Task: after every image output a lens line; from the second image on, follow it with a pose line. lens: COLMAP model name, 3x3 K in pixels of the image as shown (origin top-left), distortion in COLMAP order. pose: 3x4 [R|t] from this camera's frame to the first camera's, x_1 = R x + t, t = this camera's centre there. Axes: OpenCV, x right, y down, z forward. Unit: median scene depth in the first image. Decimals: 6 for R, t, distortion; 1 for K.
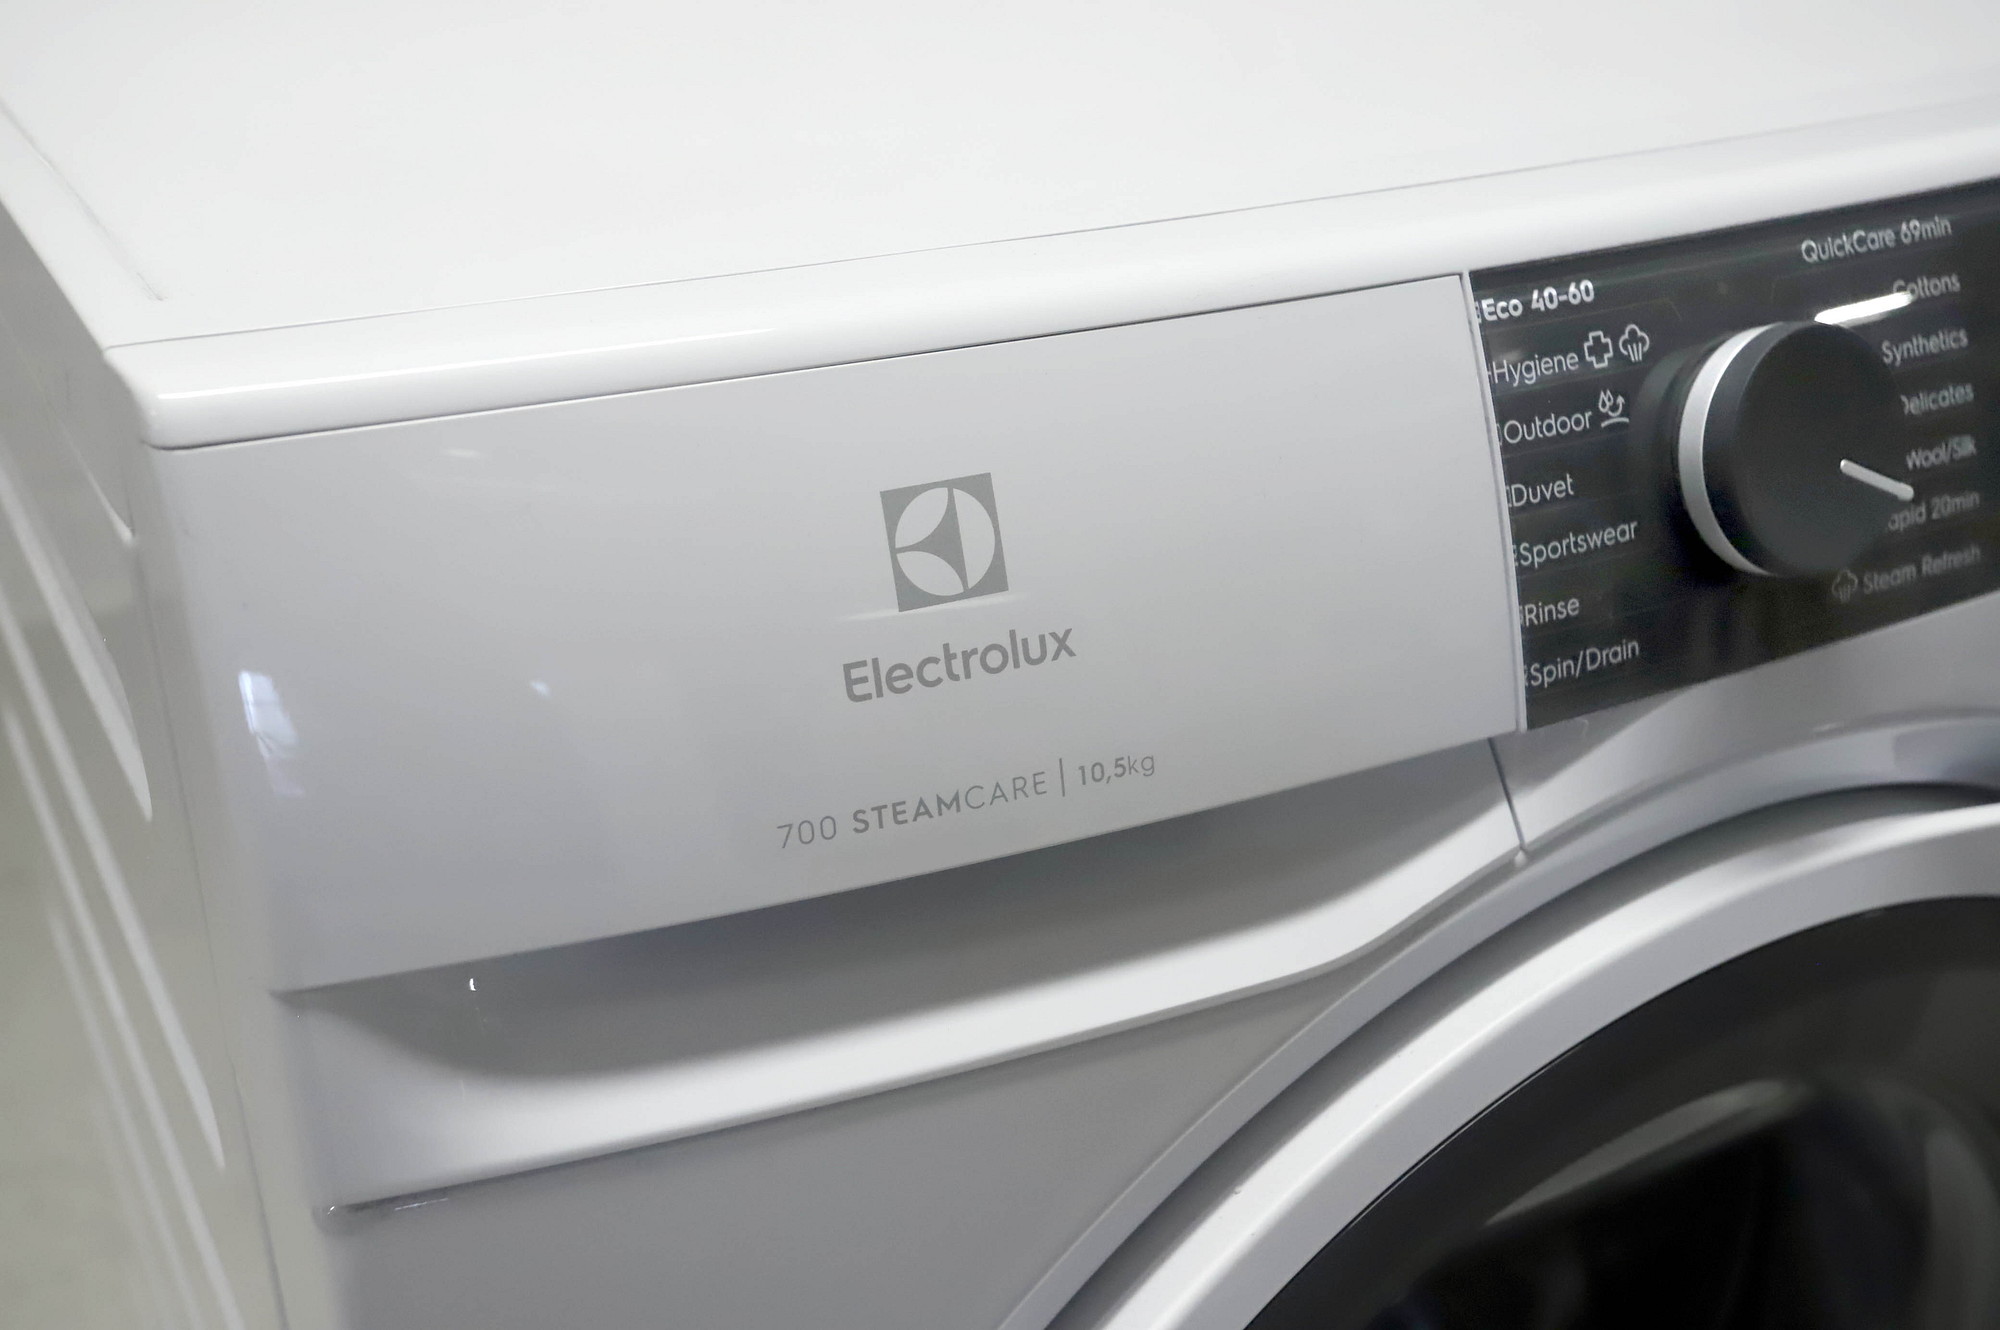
lens RADIAL K [[2194.1, 0, 1003.1], [0, 2194.1, 672.6], [0, 0, 1]] dist [0.035224, 0.000000]
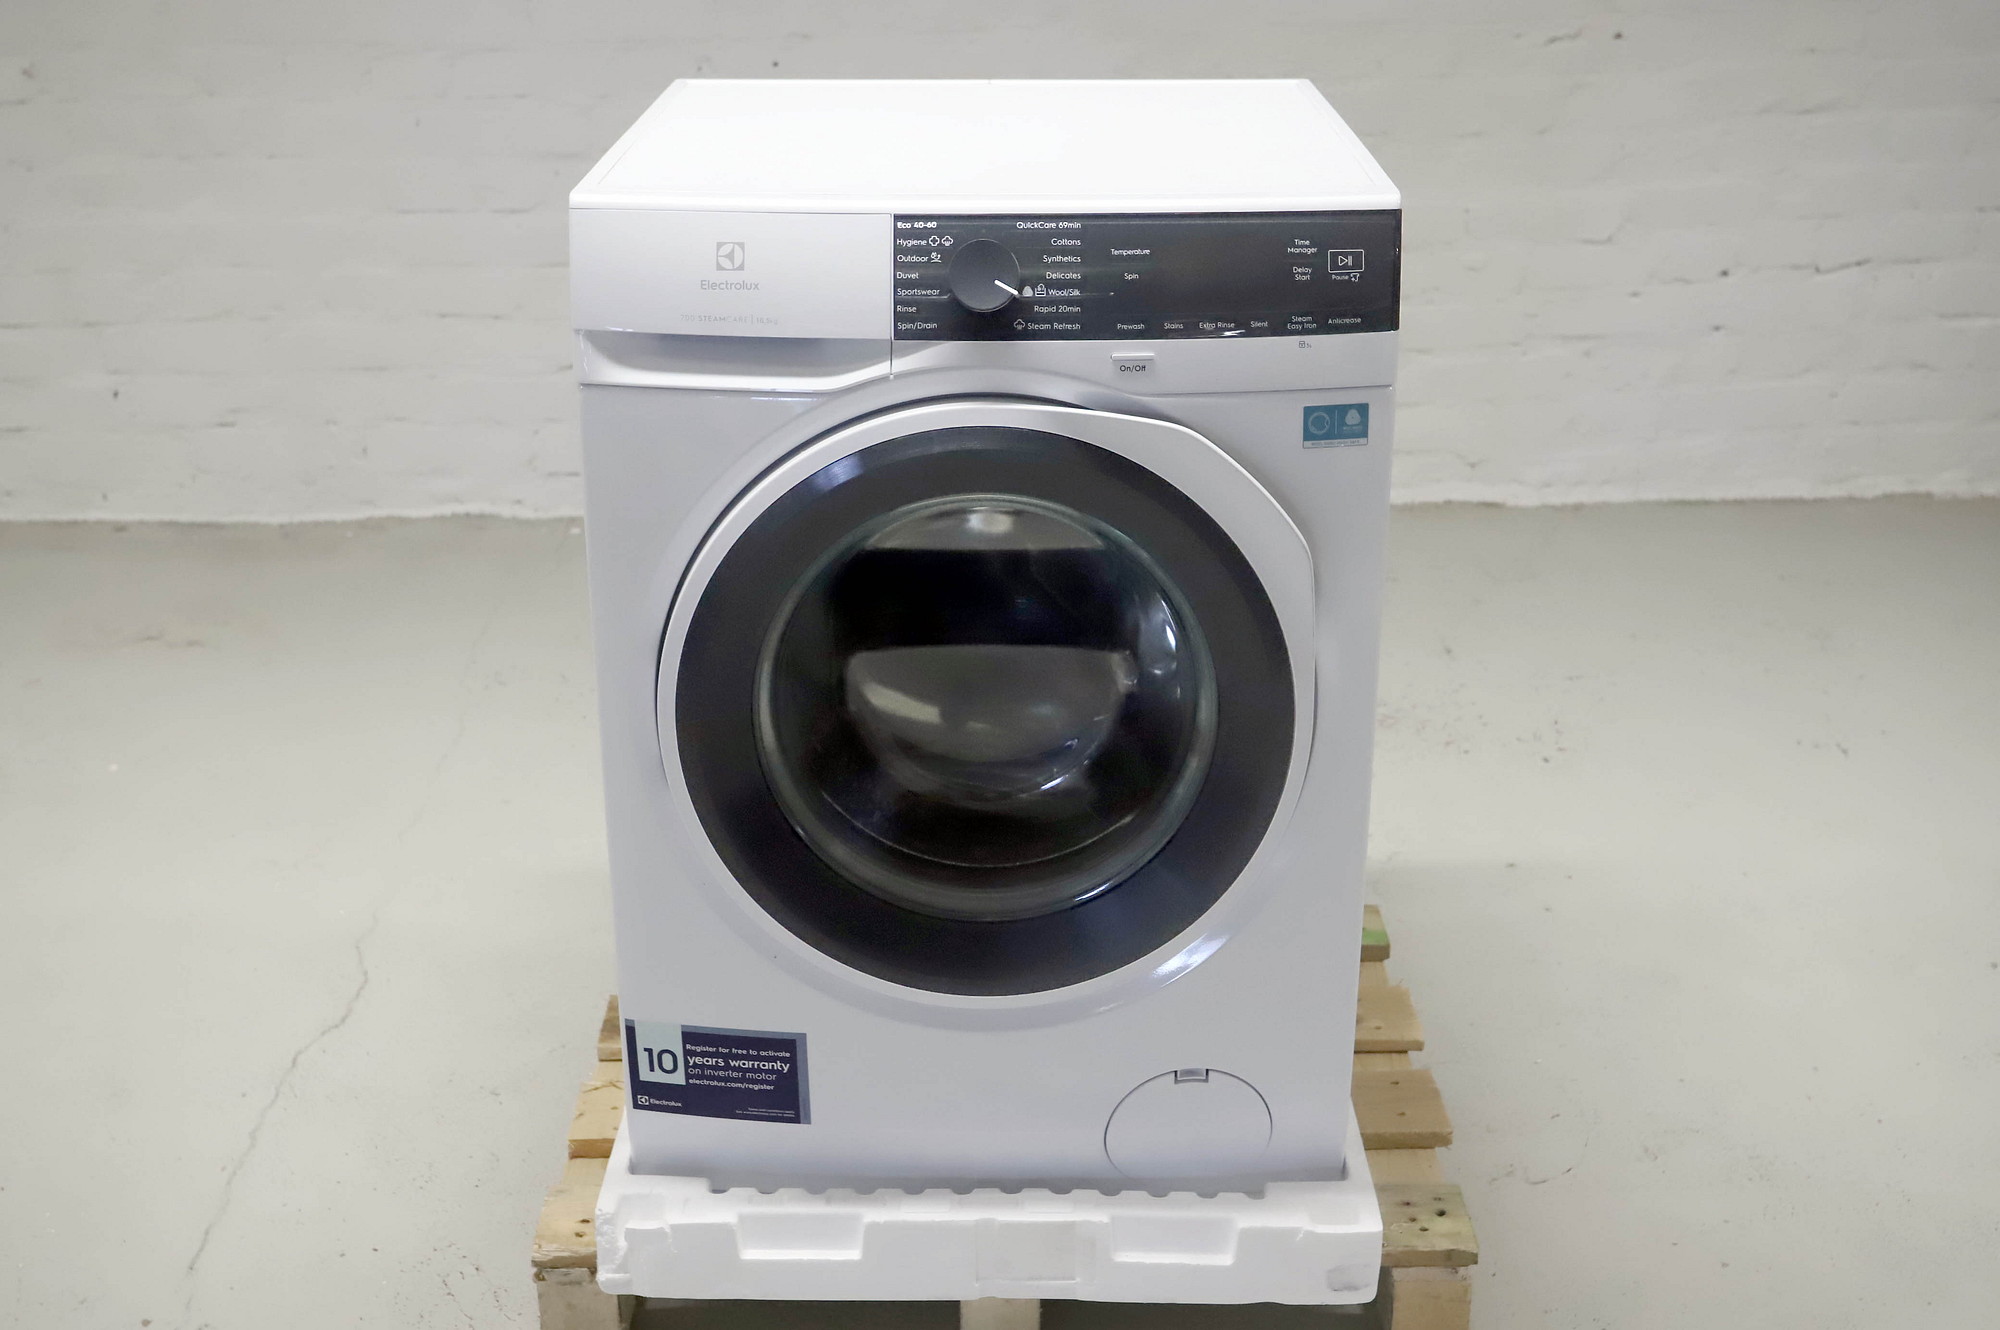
lens RADIAL K [[2376.3, 0, 979.7], [0, 2376.3, 664.3], [0, 0, 1]] dist [0.039146, 0.000000]
pose [[0.858471, 0.181530, -0.479661, 2.332846], [-0.216594, 0.976091, -0.018241, 0.587945], [0.464882, 0.119551, 0.877264, -2.316870]]
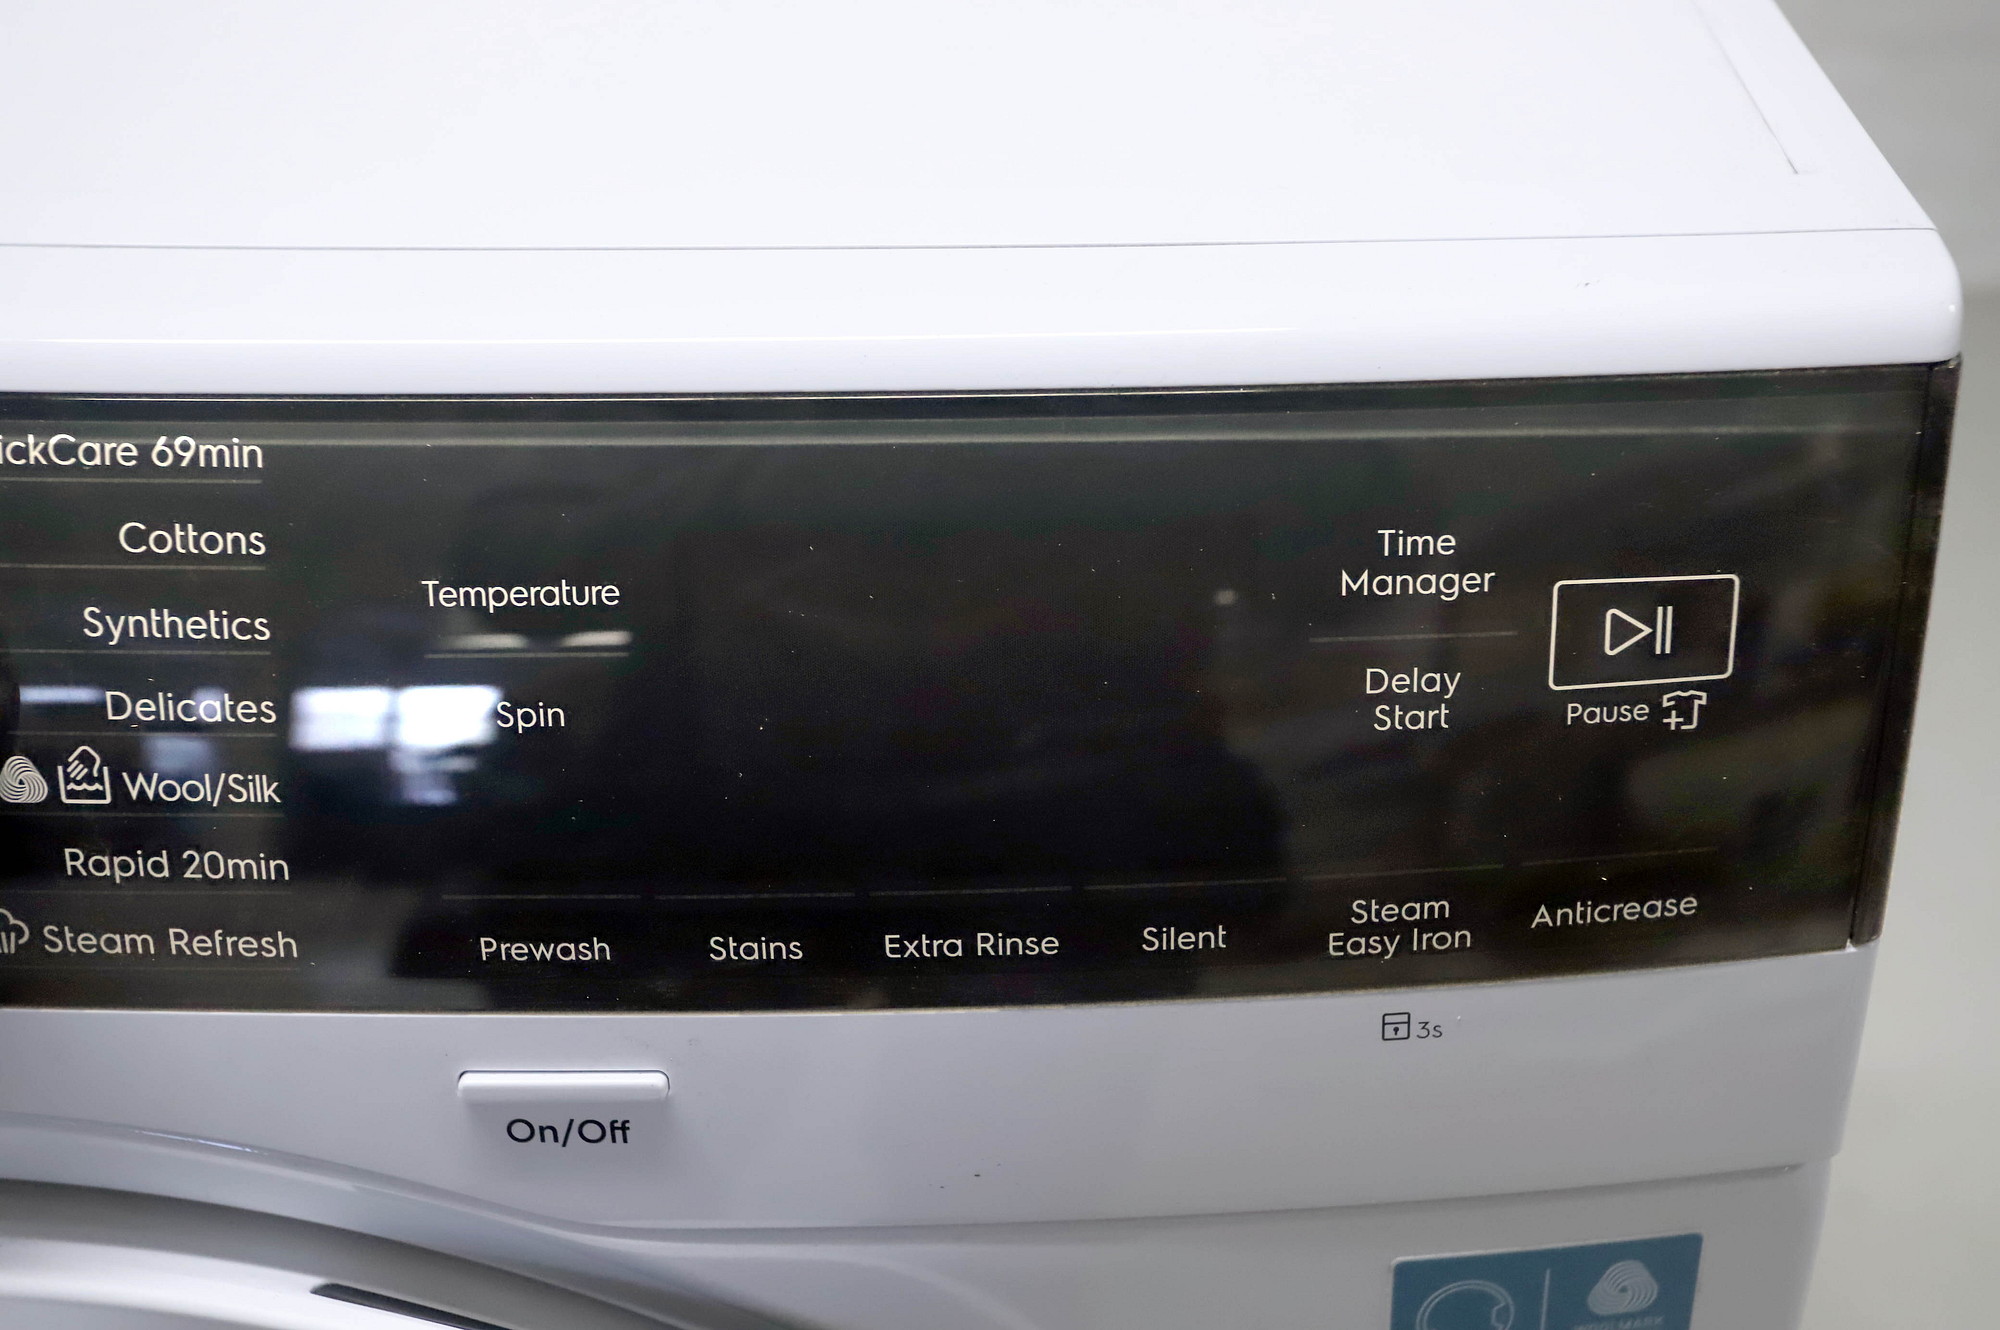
lens RADIAL K [[2194.1, 0, 967.2], [0, 2194.1, 668.8], [0, 0, 1]] dist [0.035224, 0.000000]
pose [[0.821292, 0.285190, -0.494112, 1.018913], [-0.221947, 0.957582, 0.183784, -0.335249], [0.525566, -0.041273, 0.849751, 0.621682]]
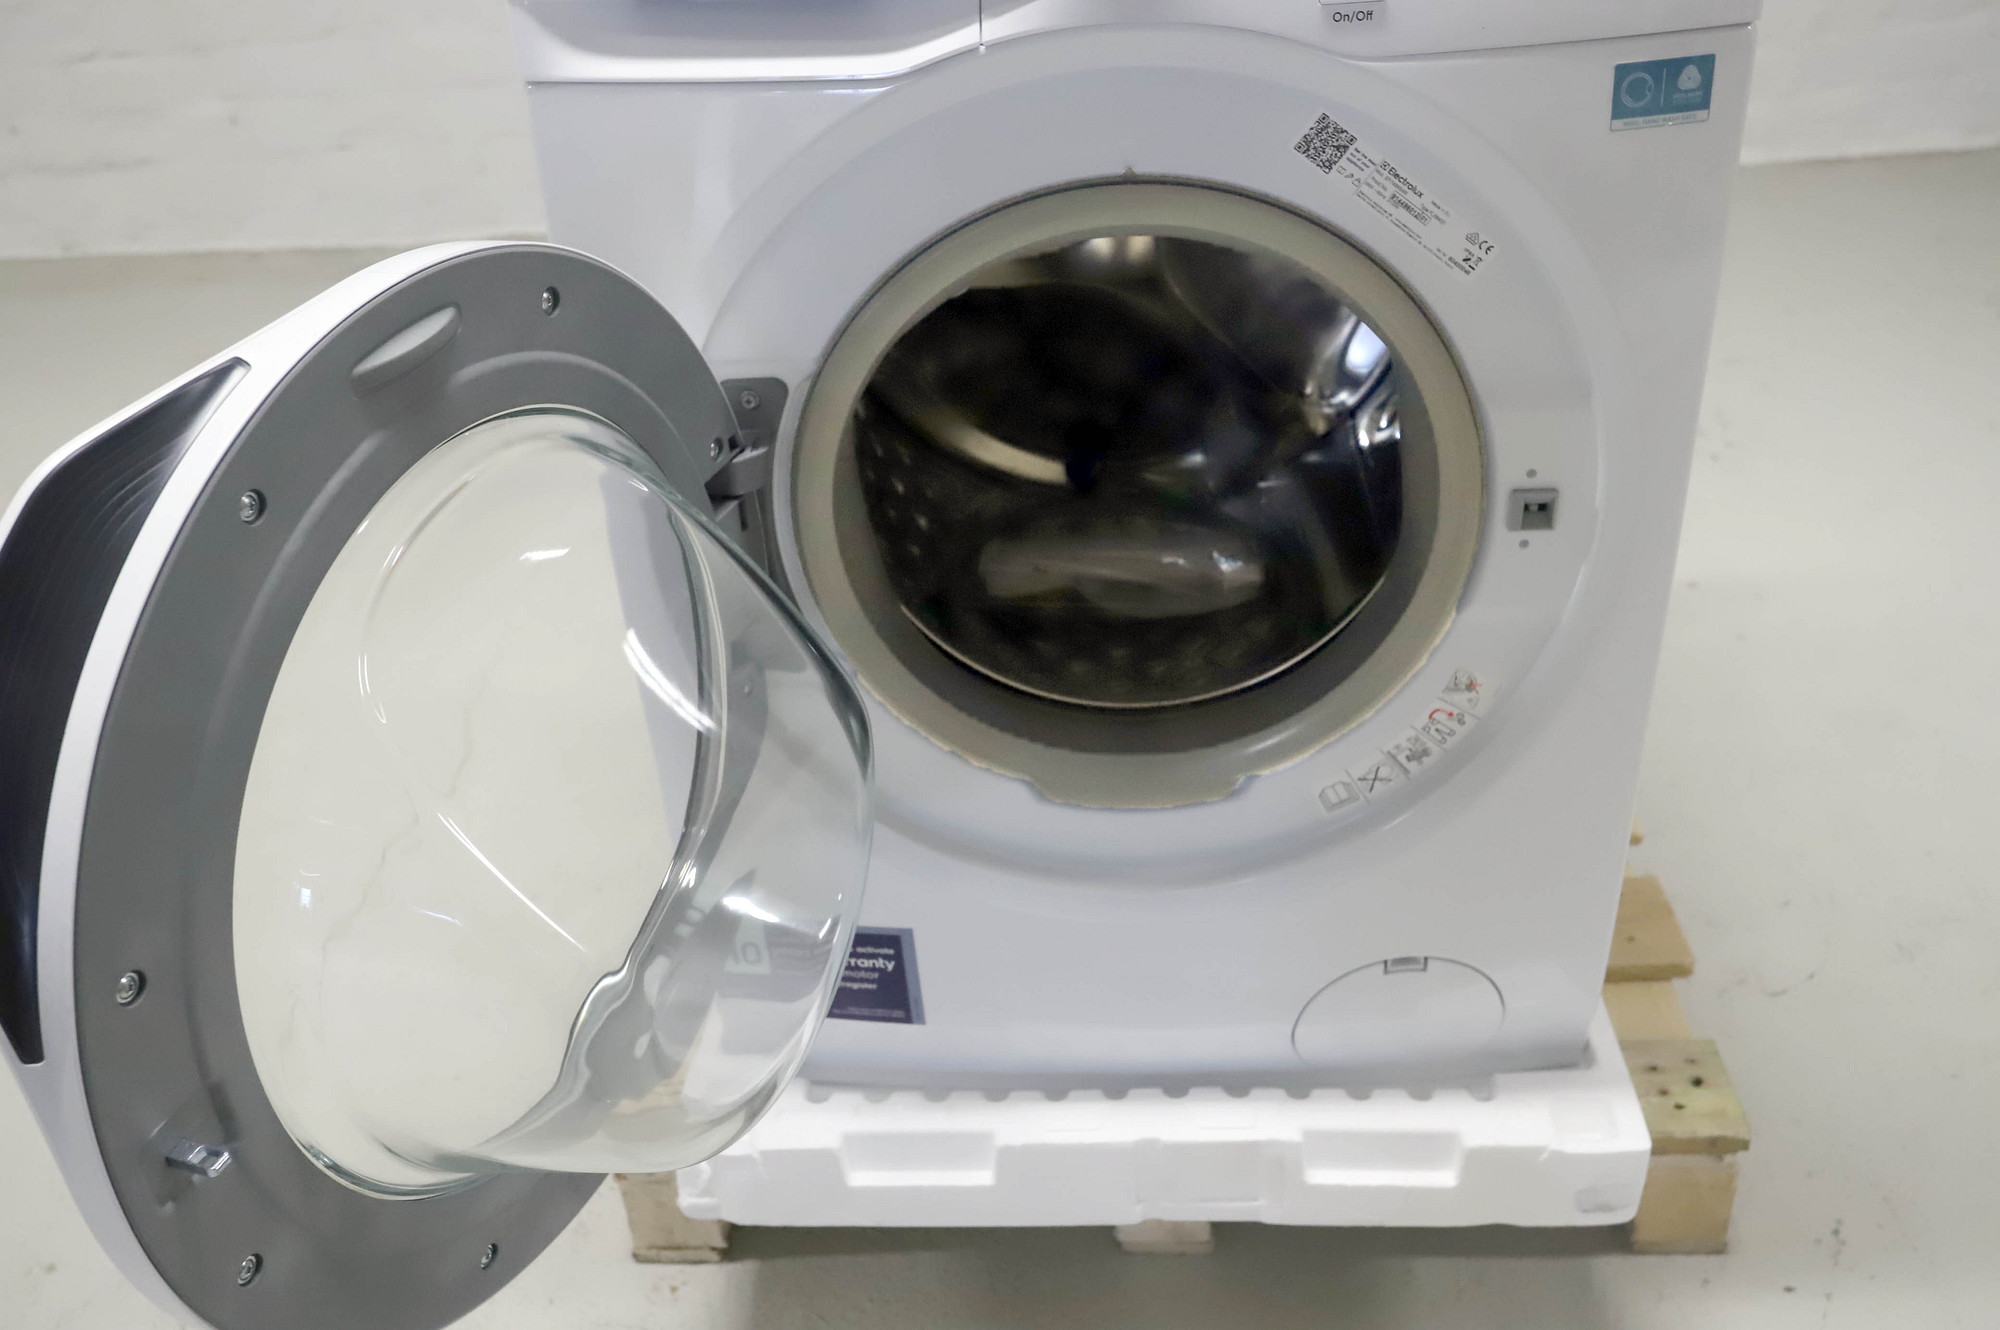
lens RADIAL K [[1854.3, 0, 991.6], [0, 1854.3, 664.1], [0, 0, 1]] dist [0.028689, 0.000000]
pose [[0.839199, 0.242532, -0.486747, 1.391801], [-0.178134, 0.968259, 0.175336, 0.375087], [0.513822, -0.060435, 0.855766, -0.759749]]
